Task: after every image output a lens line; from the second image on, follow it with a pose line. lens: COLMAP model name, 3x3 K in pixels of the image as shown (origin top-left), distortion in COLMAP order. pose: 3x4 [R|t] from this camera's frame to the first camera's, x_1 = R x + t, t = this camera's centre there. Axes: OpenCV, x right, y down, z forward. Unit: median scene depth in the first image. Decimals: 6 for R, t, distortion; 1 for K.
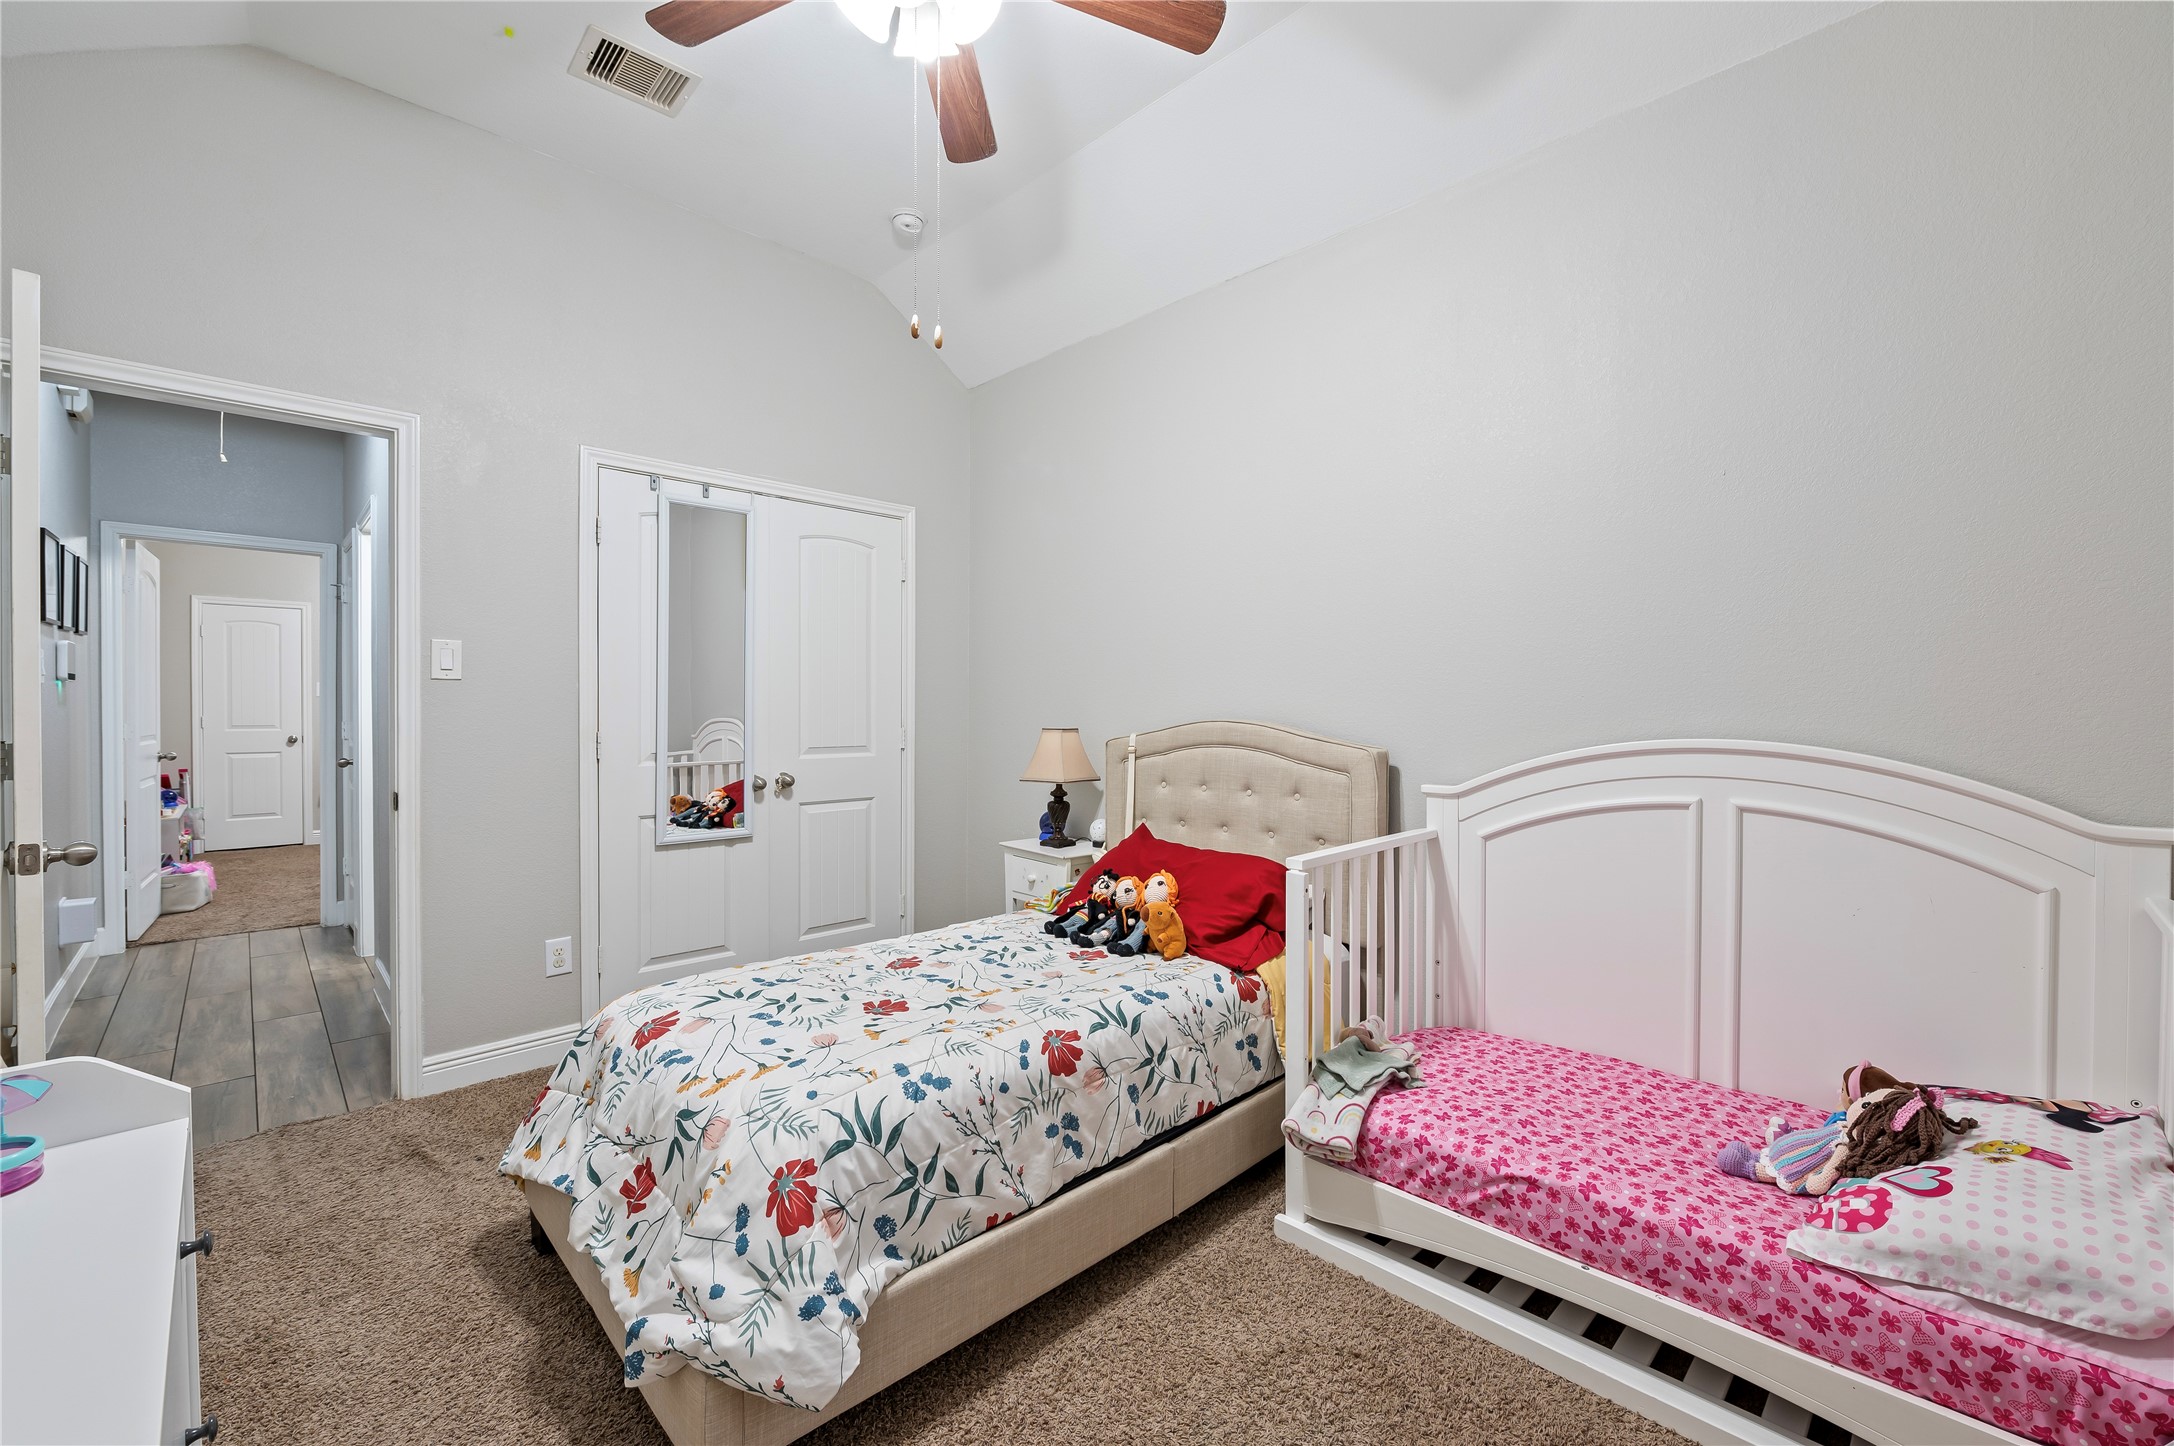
lens RADIAL K [[894.0, 0, 1093.5], [0, 894.0, 721.0], [0, 0, 1]] dist [-0.003416, -0.000550]
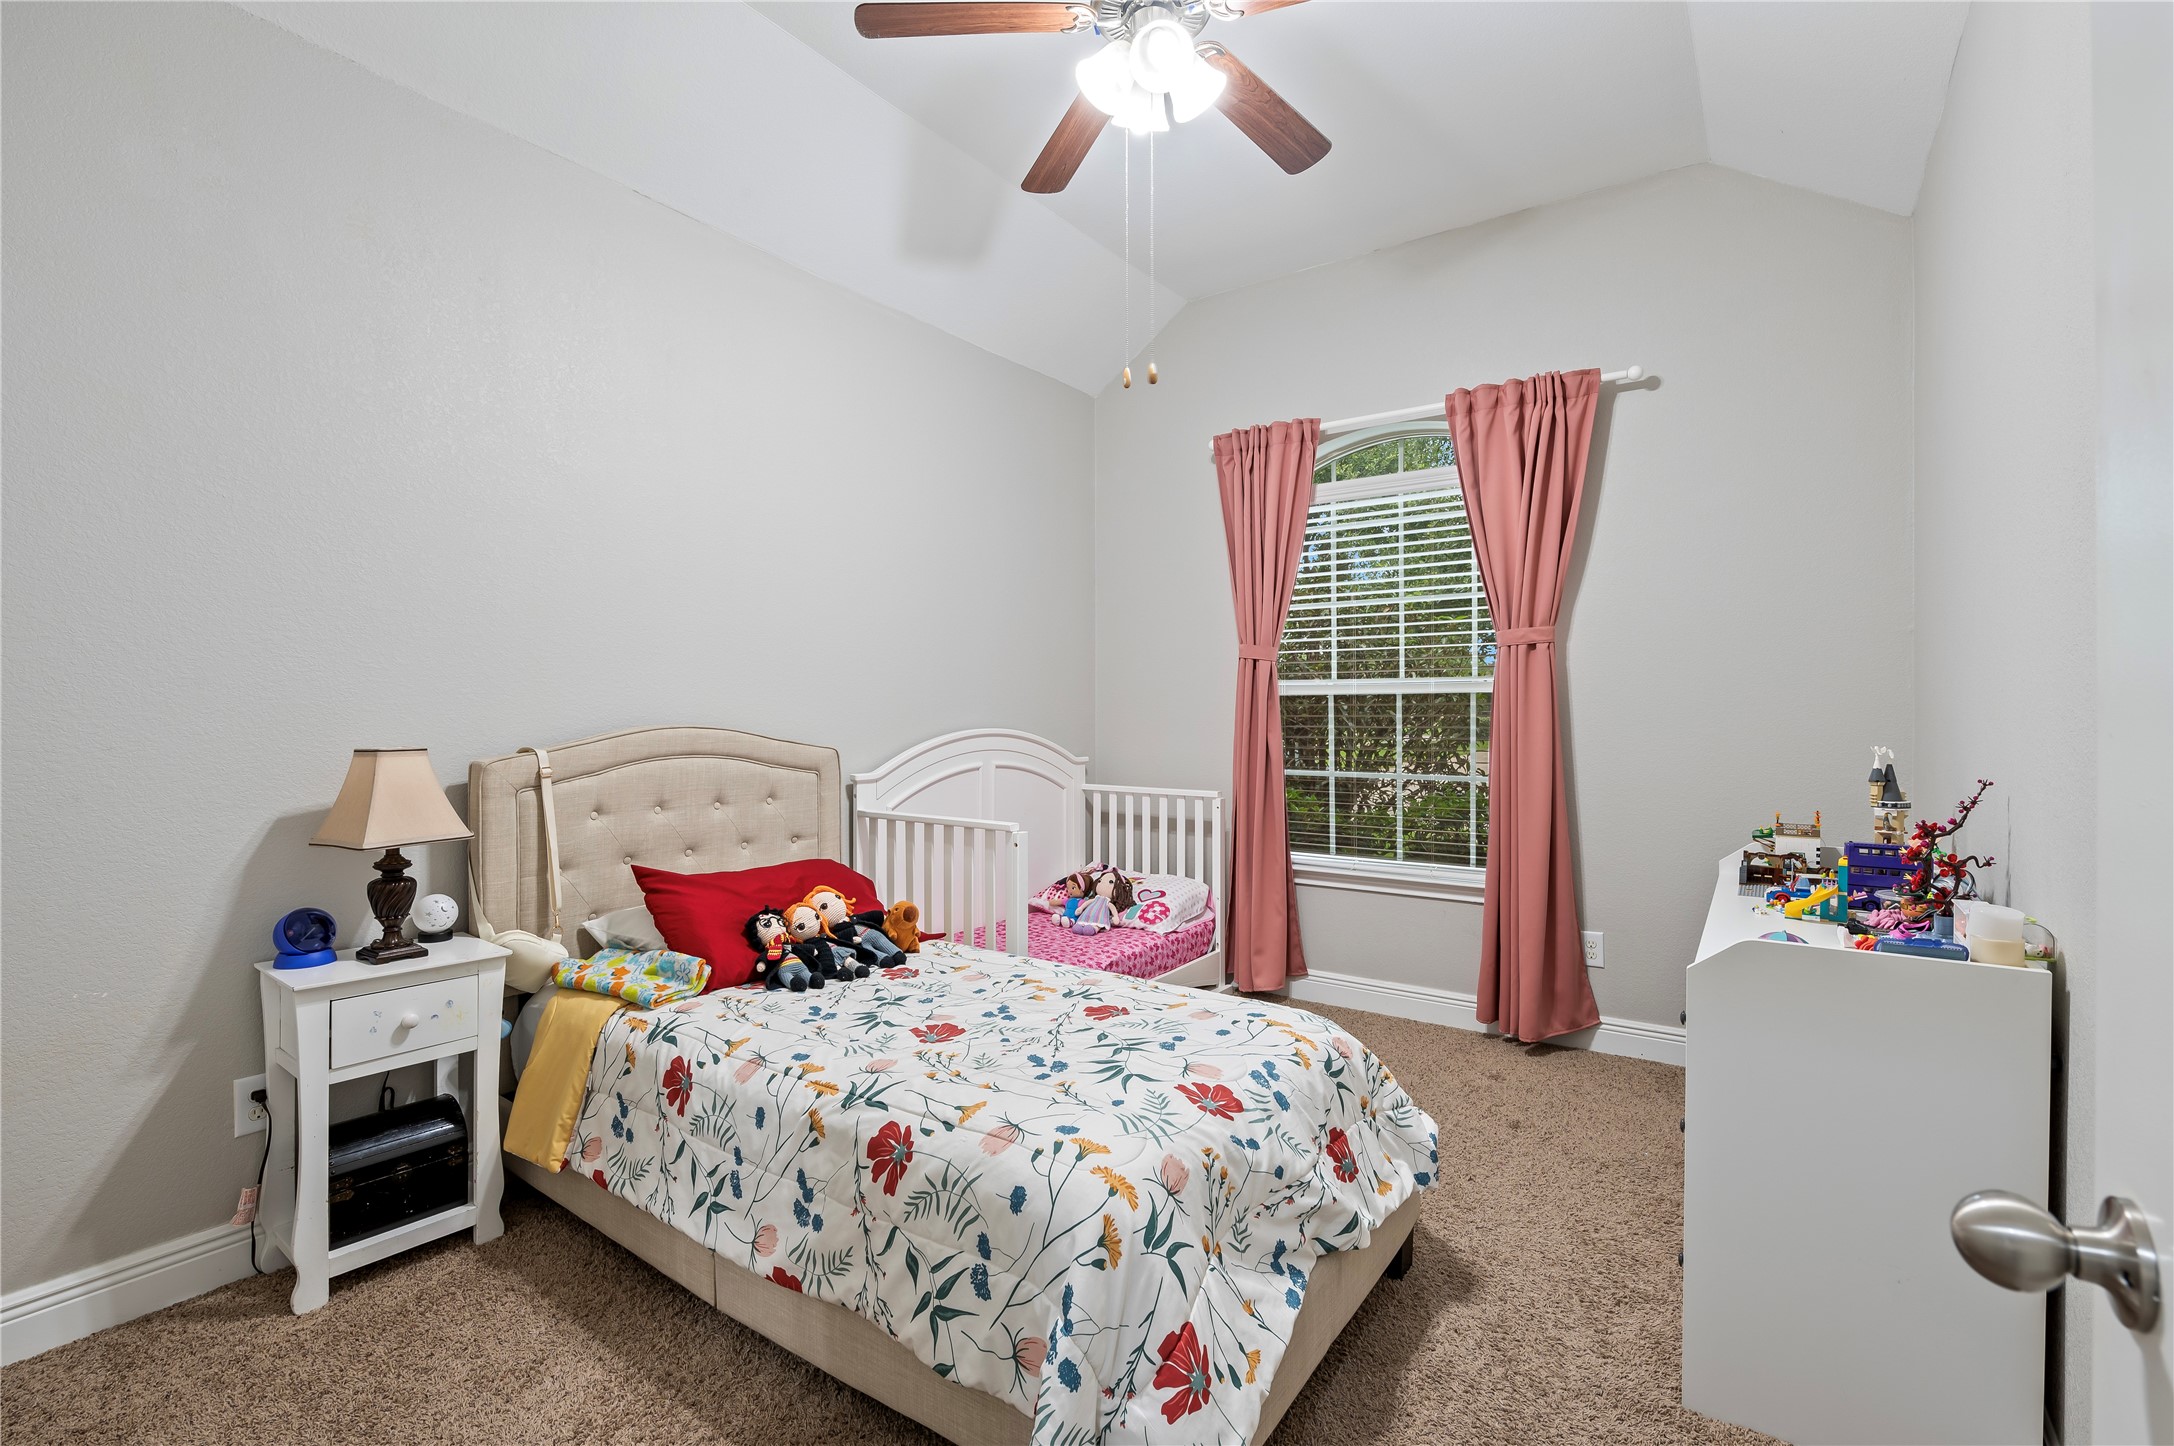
lens RADIAL K [[956.3, 0, 1092.4], [0, 956.3, 718.0], [0, 0, 1]] dist [-0.004097, 0.000060]
pose [[-0.178162, -0.007570, 0.983972, -1.044290], [0.014451, 0.999842, 0.010309, -0.016280], [-0.983895, 0.016056, -0.178024, 0.979205]]
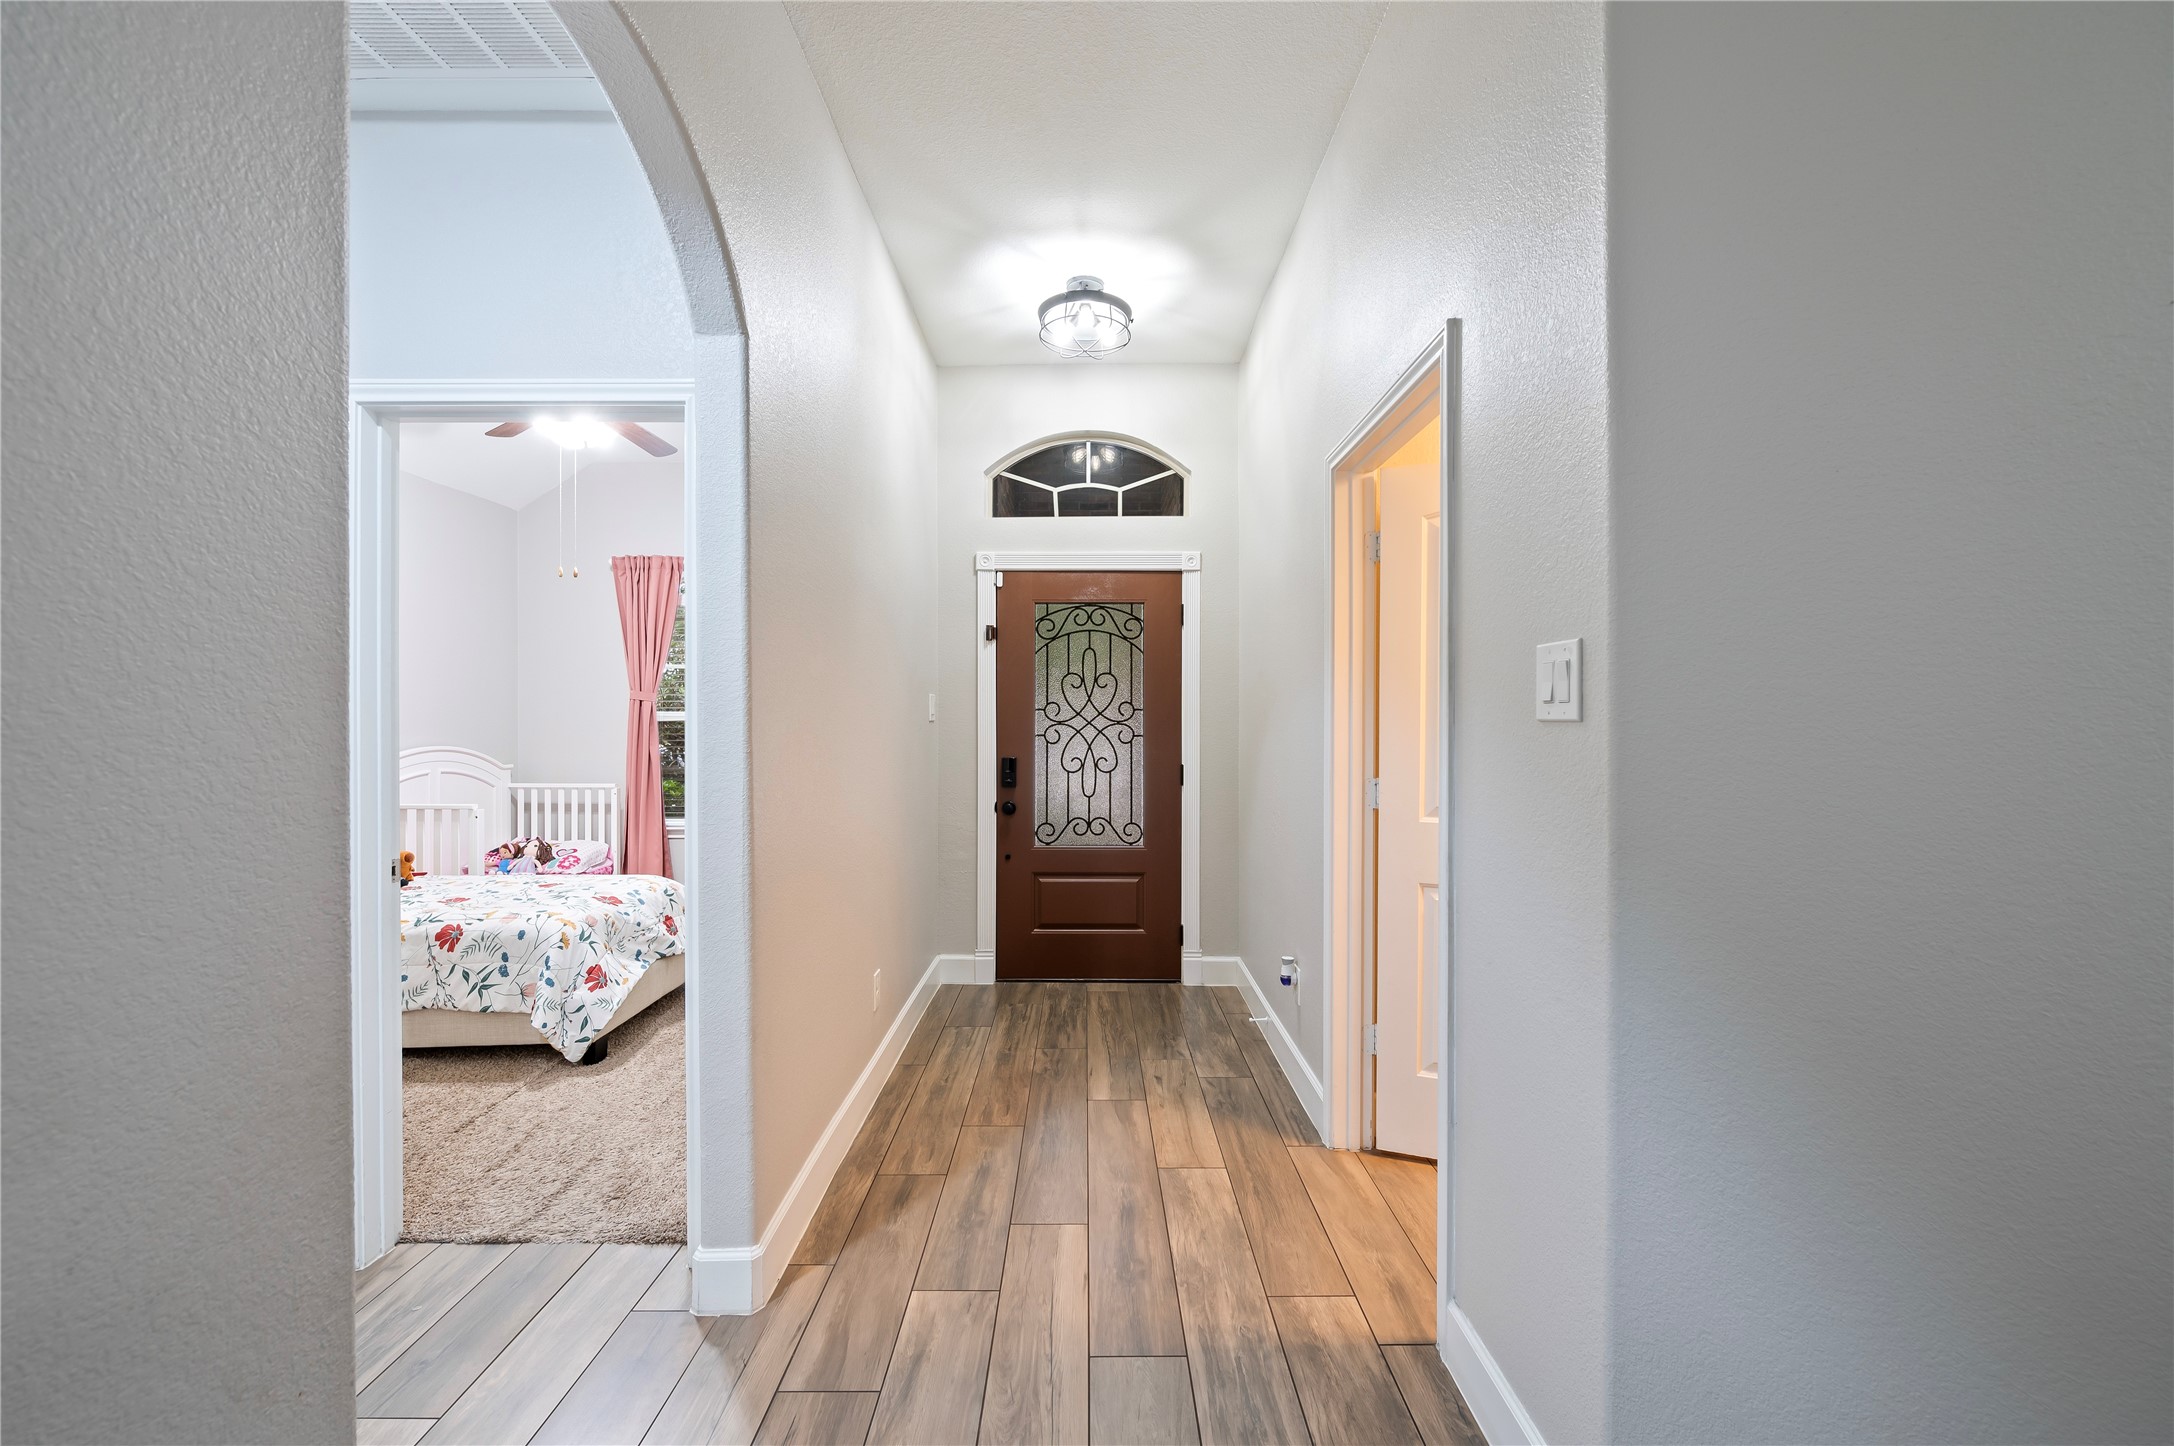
lens RADIAL K [[853.1, 0, 1087.0], [0, 853.1, 723.0], [0, 0, 1]] dist [-0.012357, -0.000173]
pose [[-0.724347, -0.002761, 0.689430, -2.008217], [0.009006, 0.999869, 0.013467, -0.055292], [-0.689377, 0.015963, -0.724227, 1.268140]]
